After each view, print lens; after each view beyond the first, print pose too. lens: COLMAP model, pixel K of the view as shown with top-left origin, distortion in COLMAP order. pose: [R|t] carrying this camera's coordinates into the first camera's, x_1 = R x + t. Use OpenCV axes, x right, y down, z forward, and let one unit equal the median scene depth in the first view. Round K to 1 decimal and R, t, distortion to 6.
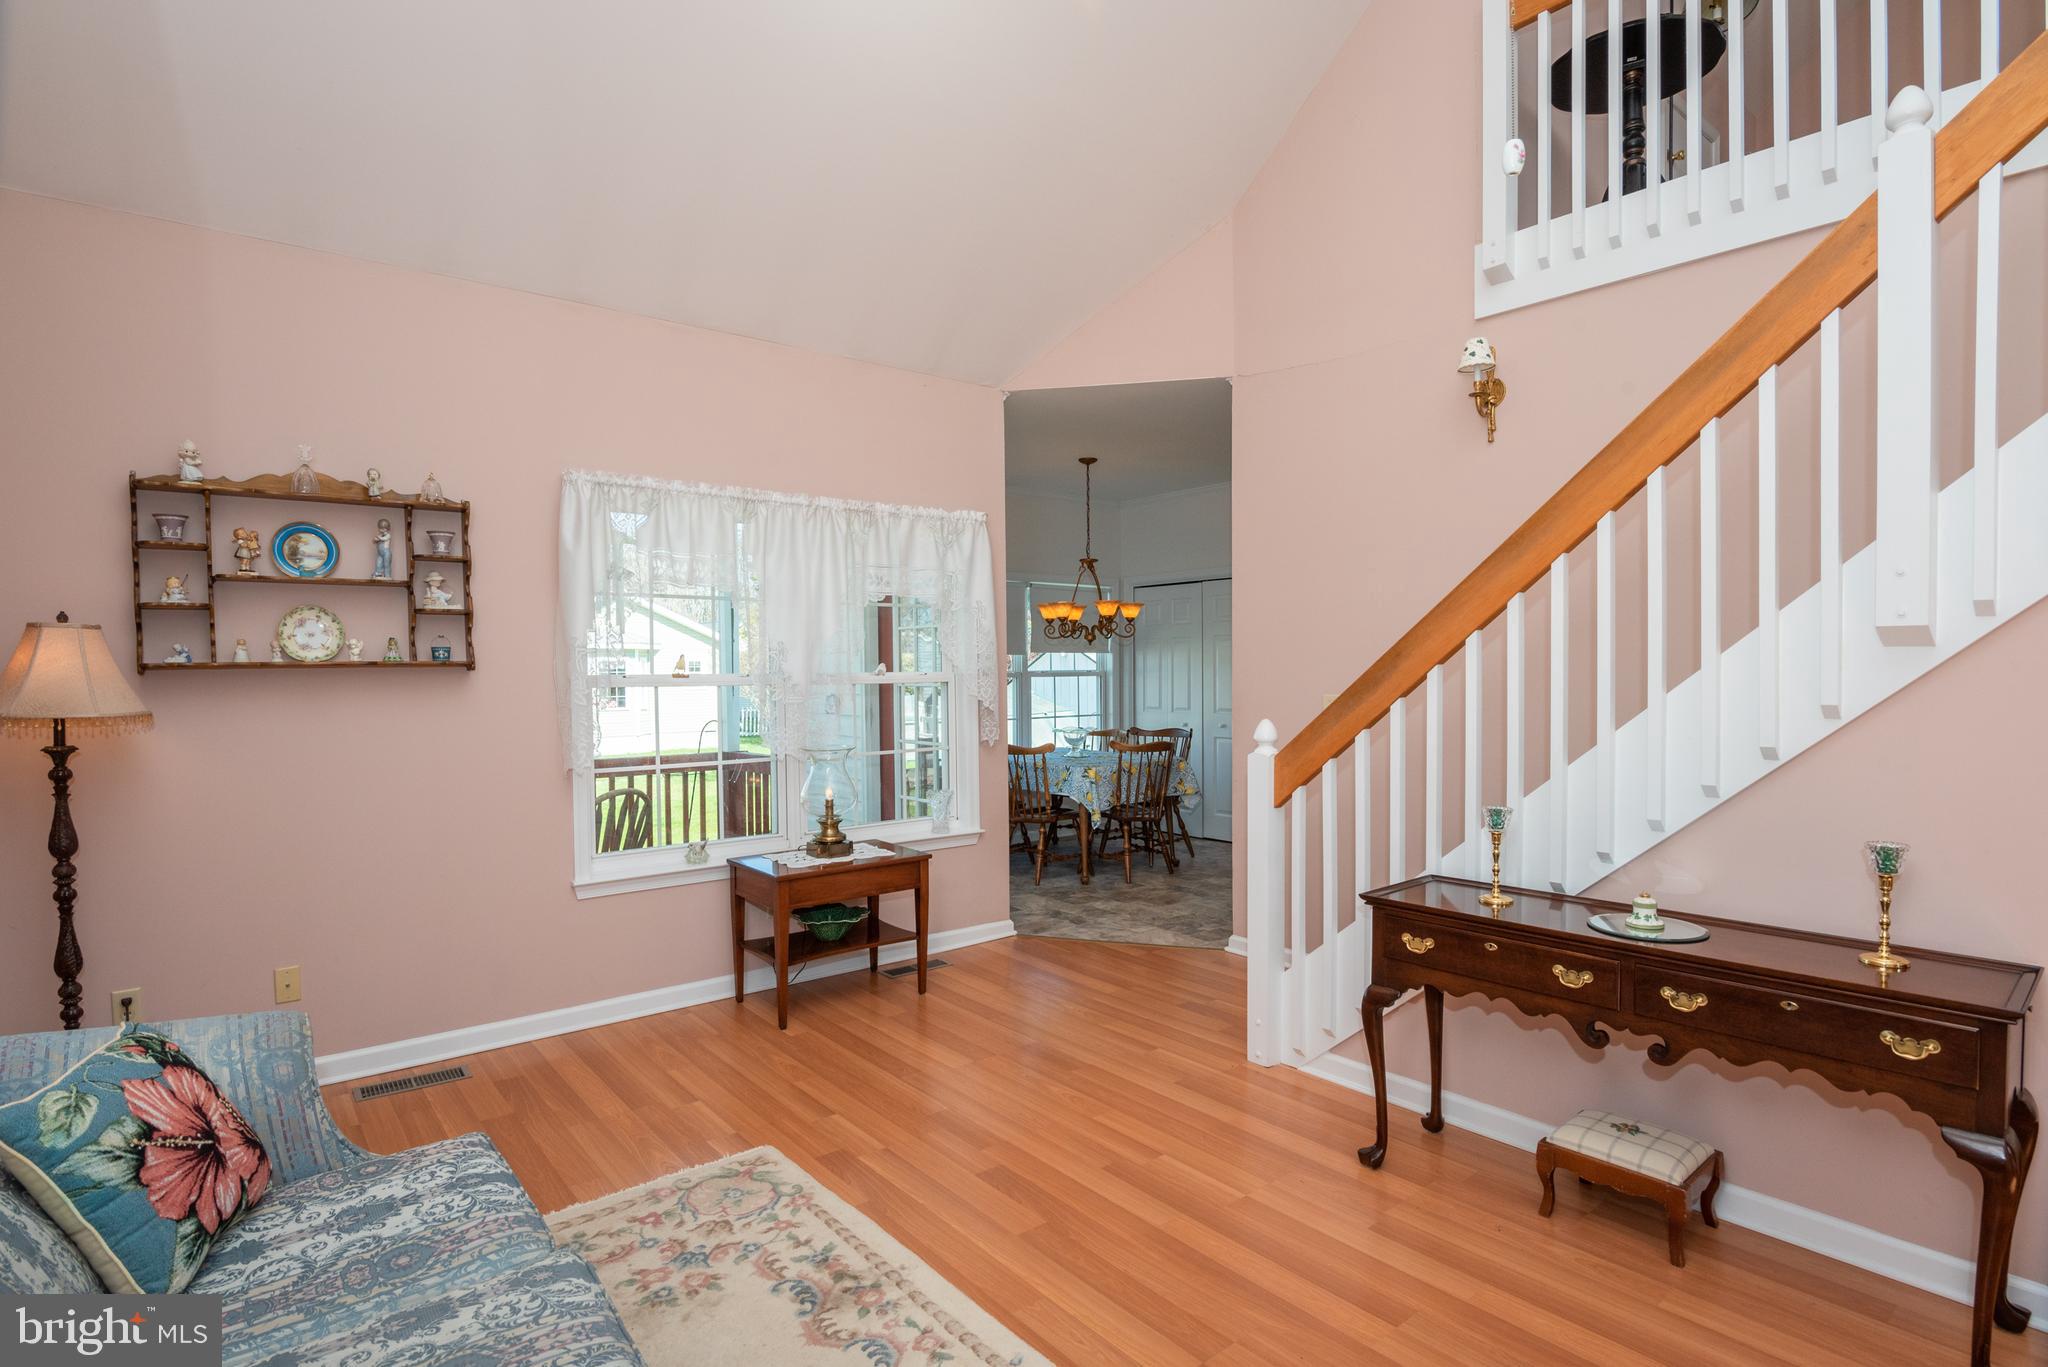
lens RADIAL K [[1024.4, 0, 1023.6], [0, 1024.4, 689.3], [0, 0, 1]] dist [-0.019547, -0.001227]
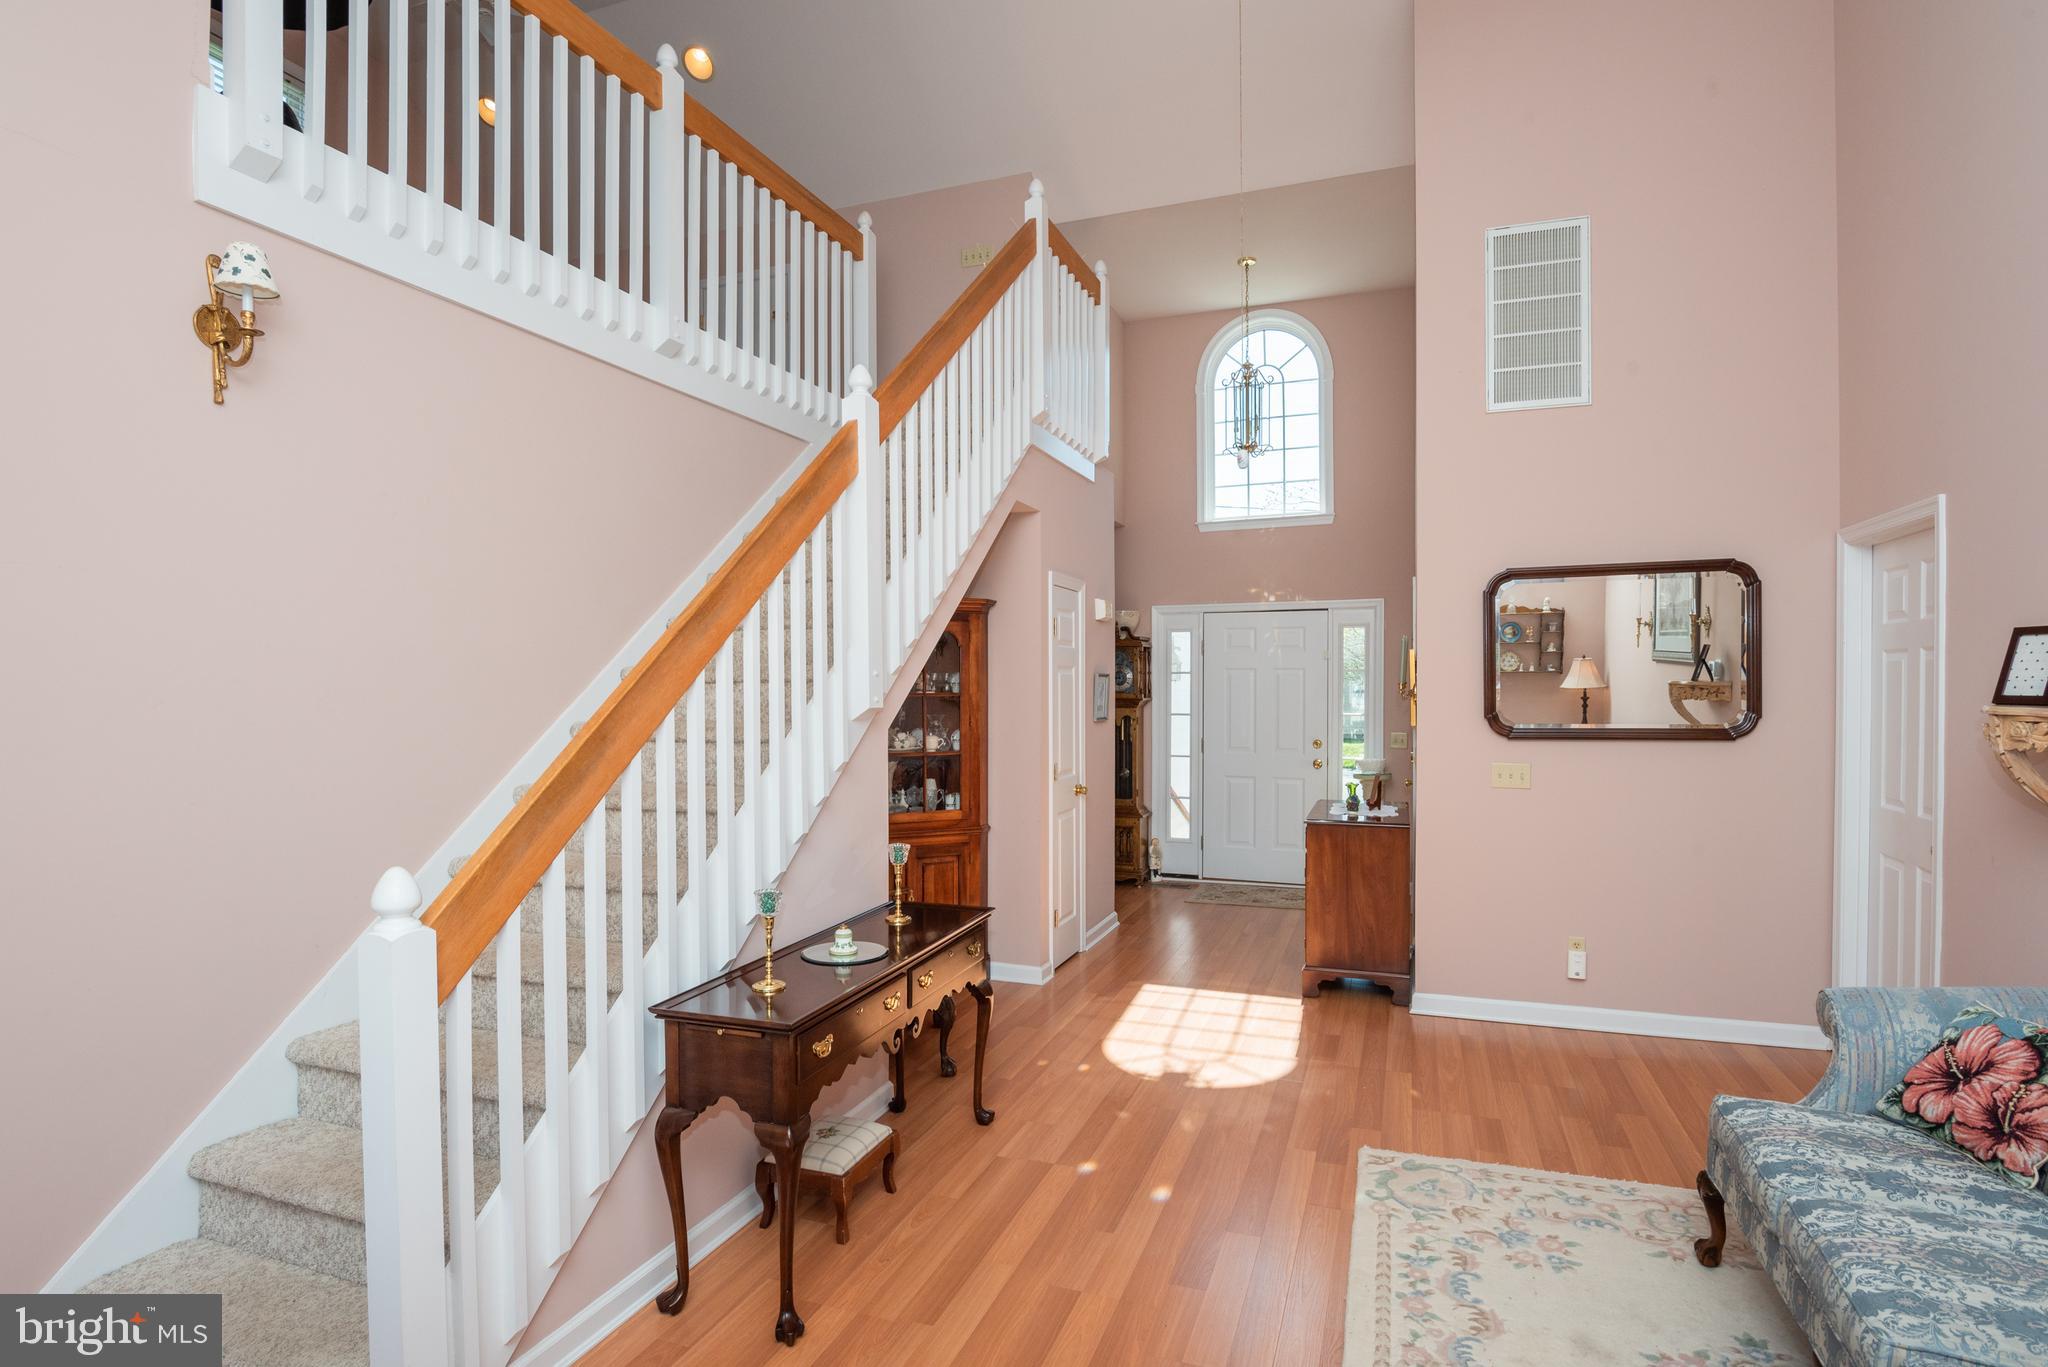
lens RADIAL K [[1024.4, 0, 1027.8], [0, 1024.4, 682.4], [0, 0, 1]] dist [-0.019547, -0.001227]
pose [[-0.498828, 0.009091, 0.866654, -0.467395], [0.027998, 0.999592, 0.005629, -0.074556], [-0.866249, 0.027072, -0.498879, 1.163878]]
